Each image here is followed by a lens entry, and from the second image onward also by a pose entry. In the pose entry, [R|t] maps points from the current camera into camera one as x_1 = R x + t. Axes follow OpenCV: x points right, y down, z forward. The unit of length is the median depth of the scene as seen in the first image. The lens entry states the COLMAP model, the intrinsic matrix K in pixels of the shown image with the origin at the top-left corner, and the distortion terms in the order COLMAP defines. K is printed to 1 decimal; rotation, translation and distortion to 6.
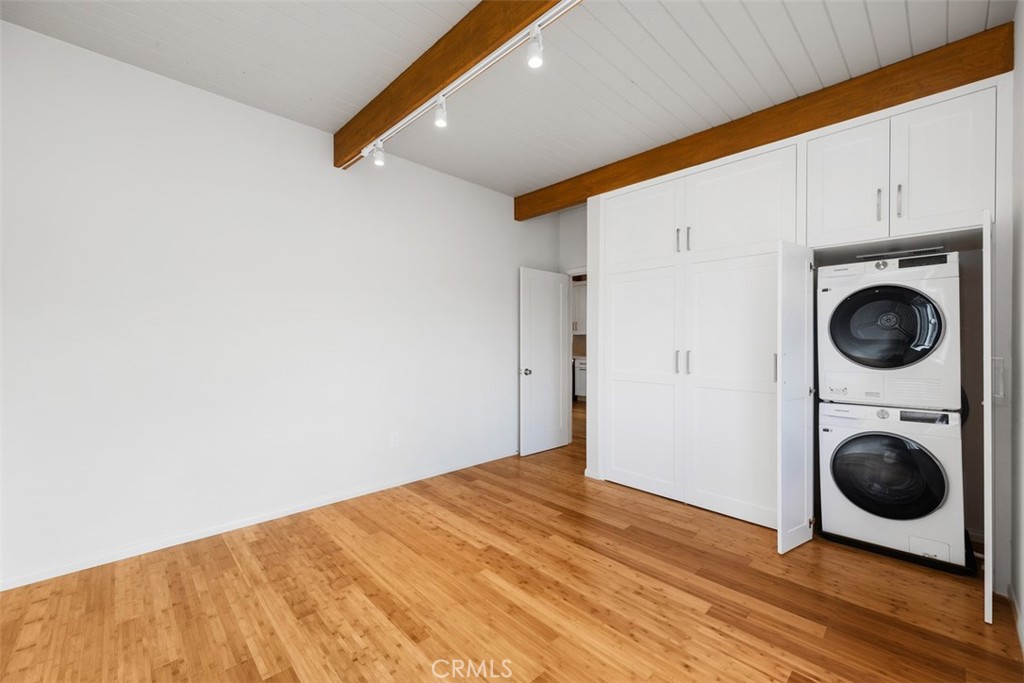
lens RADIAL K [[405.8, 0, 508.7], [0, 405.8, 340.5], [0, 0, 1]] dist [0.007657, -0.001656]
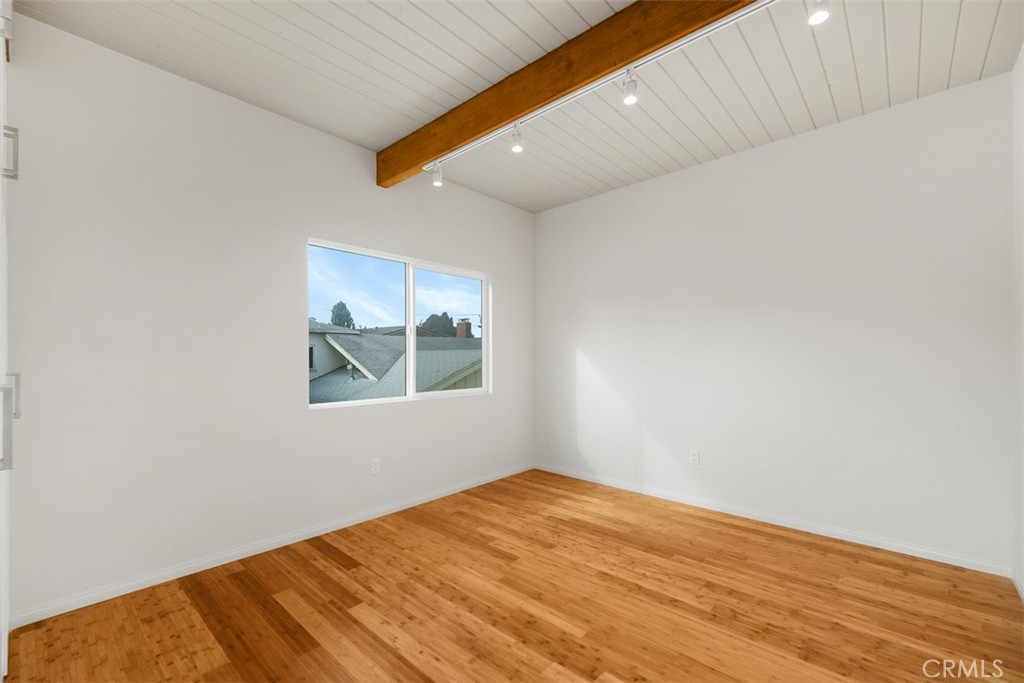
lens RADIAL K [[442.1, 0, 506.0], [0, 442.1, 346.8], [0, 0, 1]] dist [0.014701, -0.004649]
pose [[-0.997795, -0.003551, -0.066272, 0.168428], [-0.002267, 0.999808, -0.019441, 0.003053], [0.066328, -0.019248, -0.997612, 2.087370]]
